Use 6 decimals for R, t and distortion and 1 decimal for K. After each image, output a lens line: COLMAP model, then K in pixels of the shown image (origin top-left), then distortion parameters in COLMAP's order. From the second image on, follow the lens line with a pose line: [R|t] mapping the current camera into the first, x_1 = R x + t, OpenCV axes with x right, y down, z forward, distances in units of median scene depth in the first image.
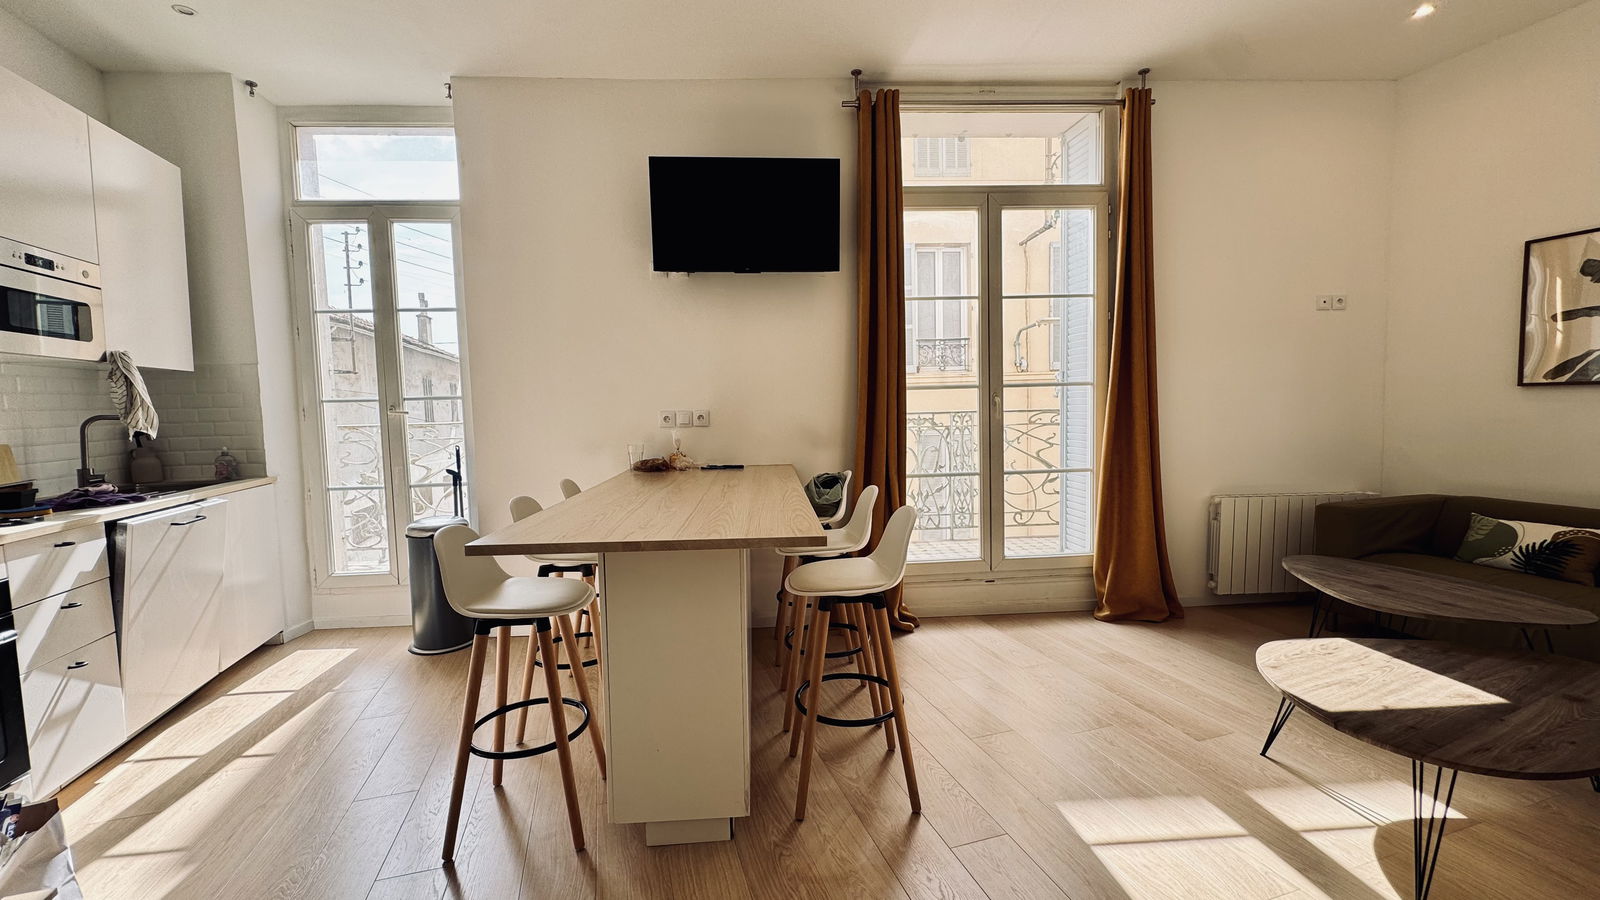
lens RADIAL K [[638.7, 0, 800.0], [0, 638.7, 450.0], [0, 0, 1]] dist [-0.002771, 0.000108]
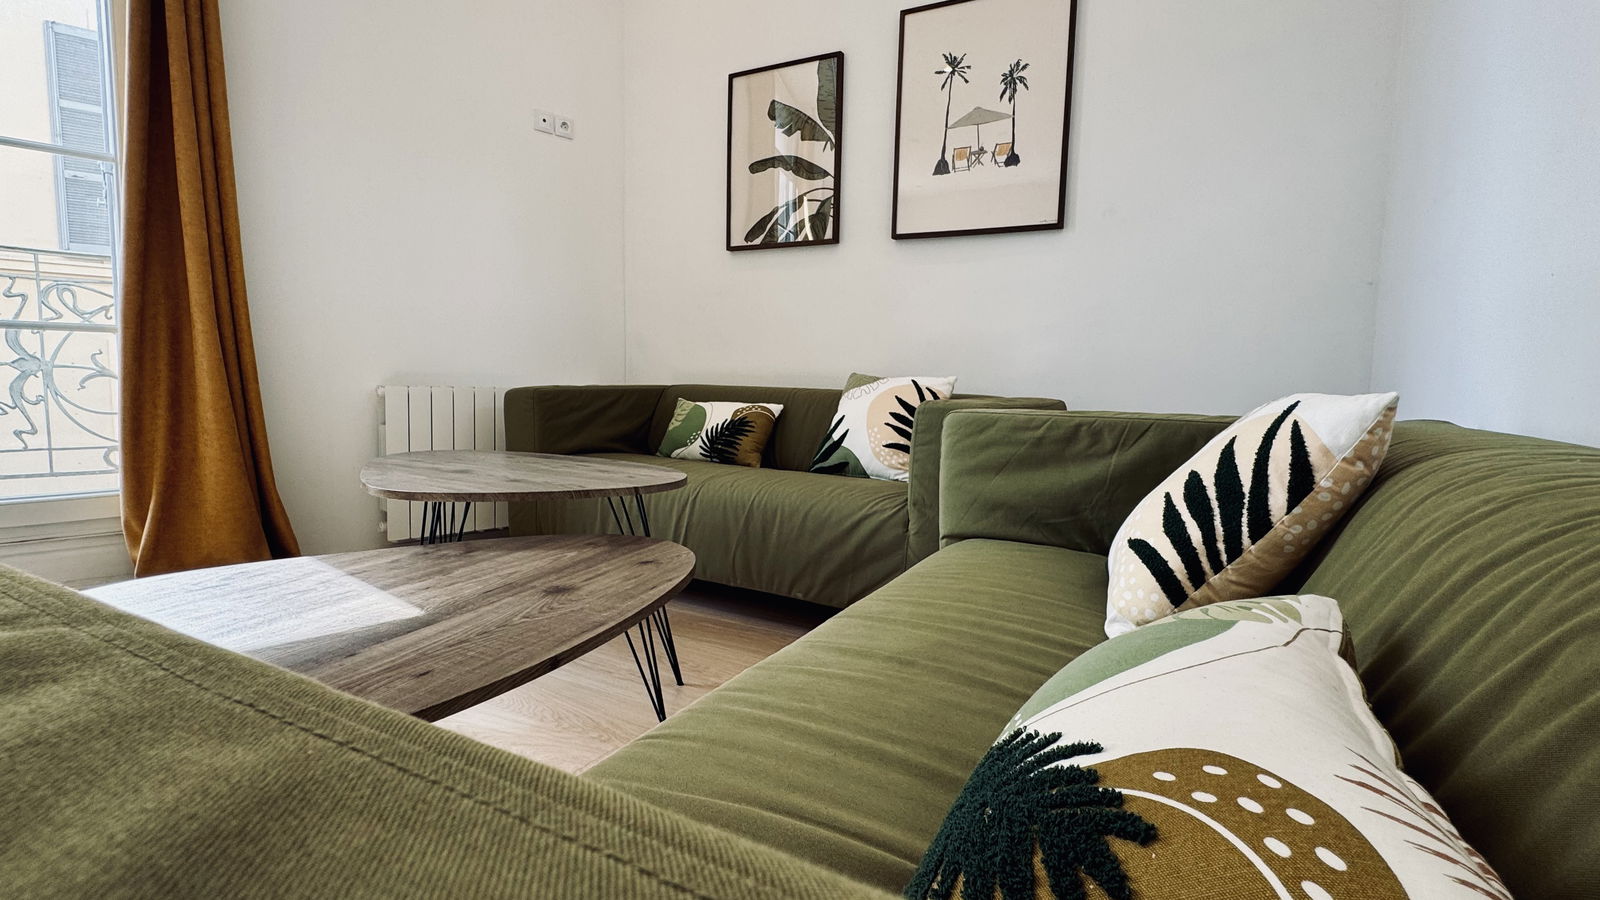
lens RADIAL K [[768.2, 0, 800.0], [0, 768.2, 450.0], [0, 0, 1]] dist [-0.002387, 0.000018]
pose [[0.724459, -0.024462, 0.688884, 0.450869], [0.007888, 0.999599, 0.027201, 0.124444], [-0.689273, -0.014272, 0.724361, 0.178216]]
